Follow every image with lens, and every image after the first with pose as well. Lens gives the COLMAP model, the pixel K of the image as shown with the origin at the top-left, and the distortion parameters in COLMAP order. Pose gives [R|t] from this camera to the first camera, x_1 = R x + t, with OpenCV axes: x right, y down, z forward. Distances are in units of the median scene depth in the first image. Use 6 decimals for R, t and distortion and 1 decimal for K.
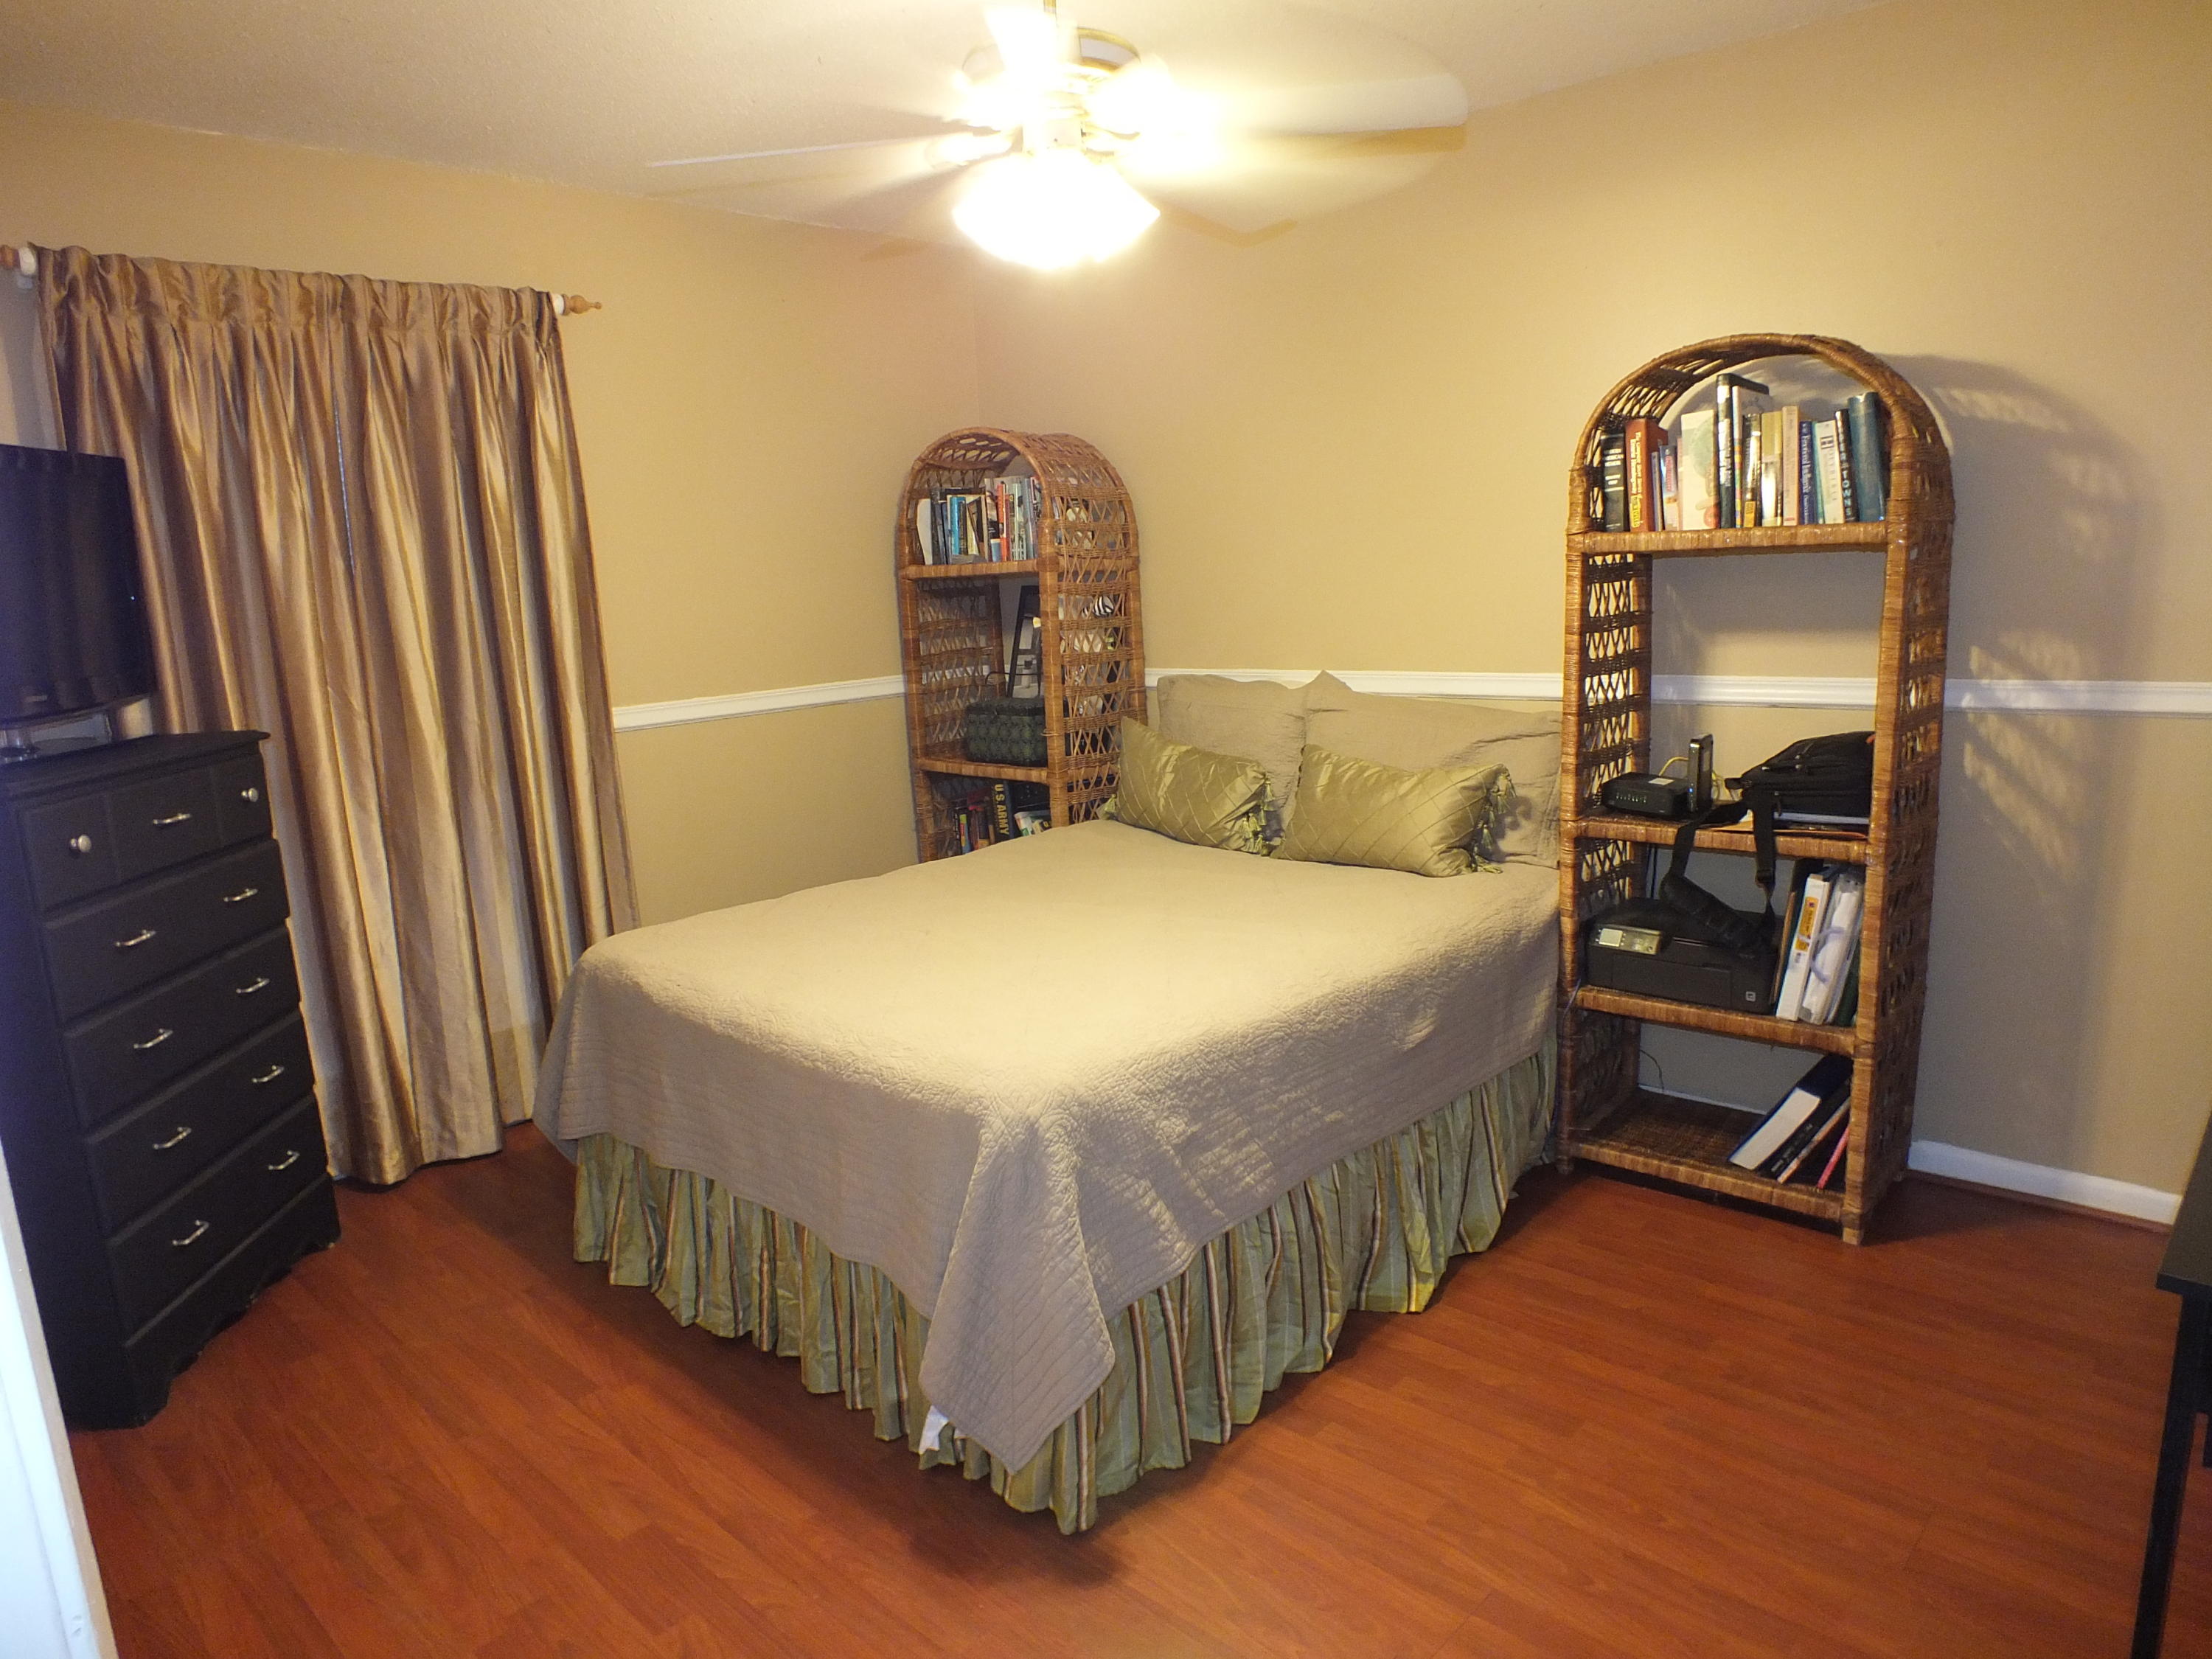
lens RADIAL K [[1426.9, 0, 1106.0], [0, 1426.9, 829.5], [0, 0, 1]] dist [-0.080908, -0.000001]
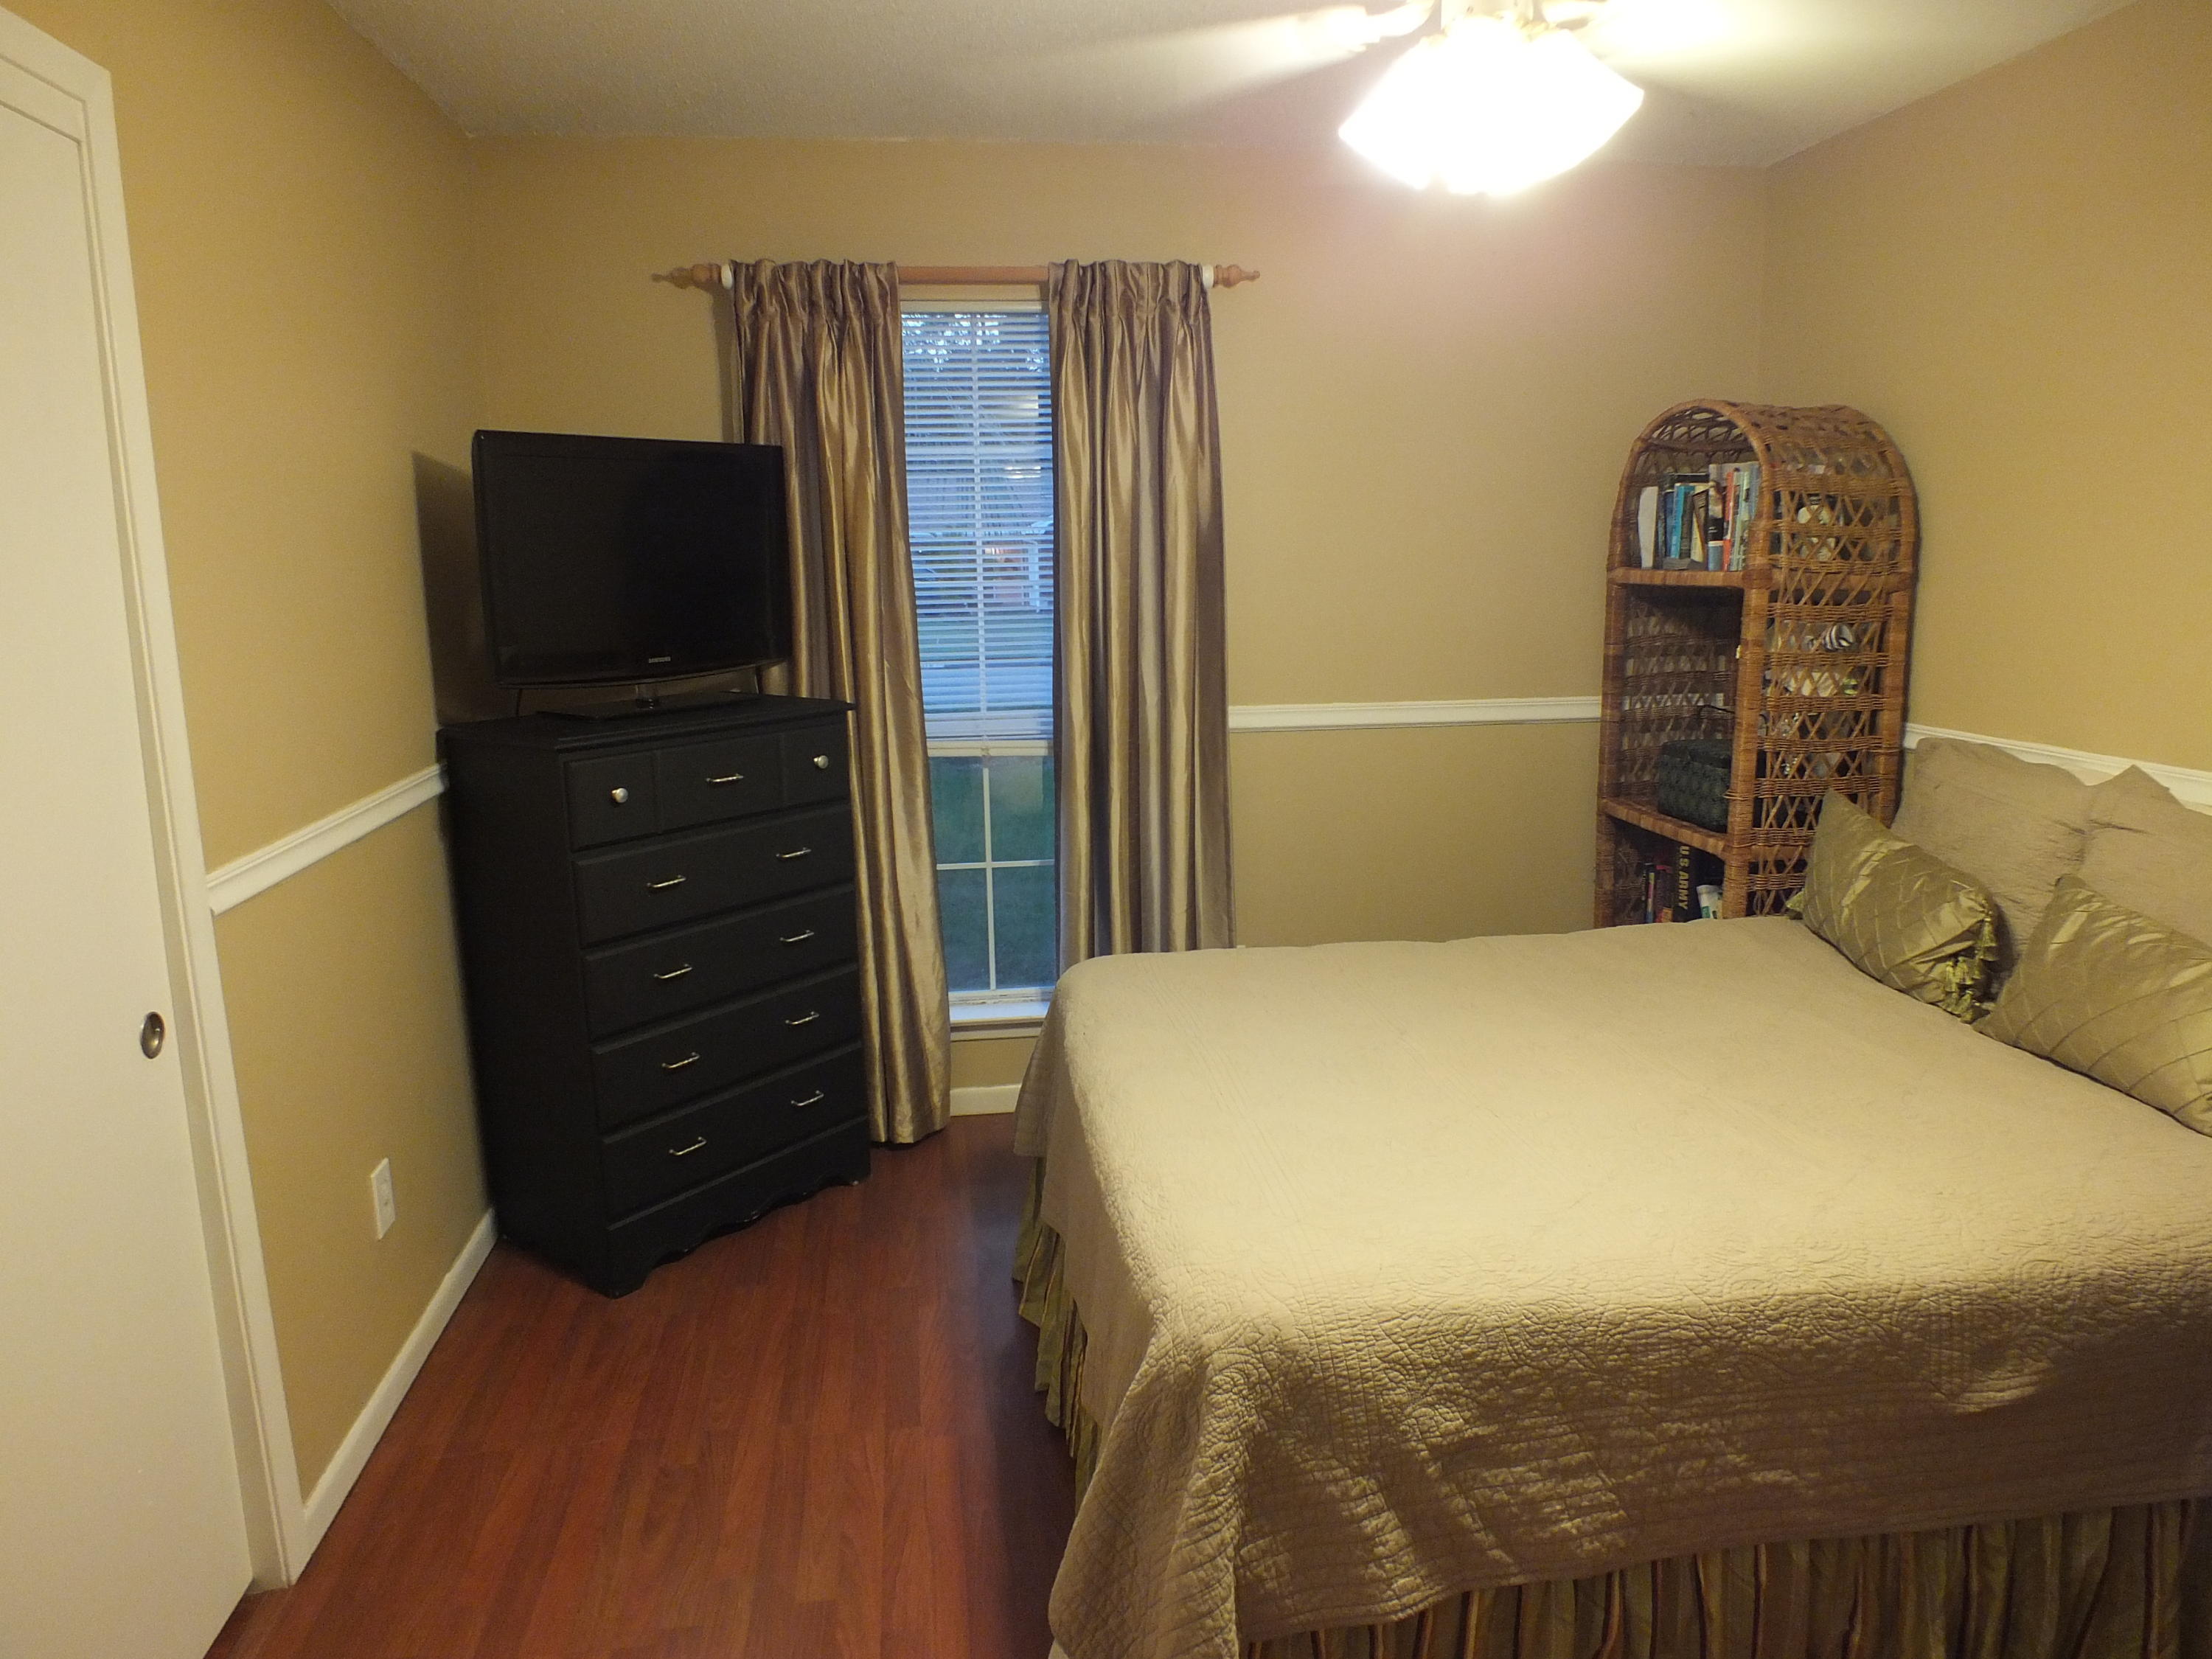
lens RADIAL K [[1416.8, 0, 1106.0], [0, 1416.8, 829.5], [0, 0, 1]] dist [-0.084441, 0.038915]
pose [[0.773970, 0.155310, -0.613880, 0.187773], [-0.135857, 0.987608, 0.078575, -0.071112], [0.618476, 0.022586, 0.785479, 0.217570]]
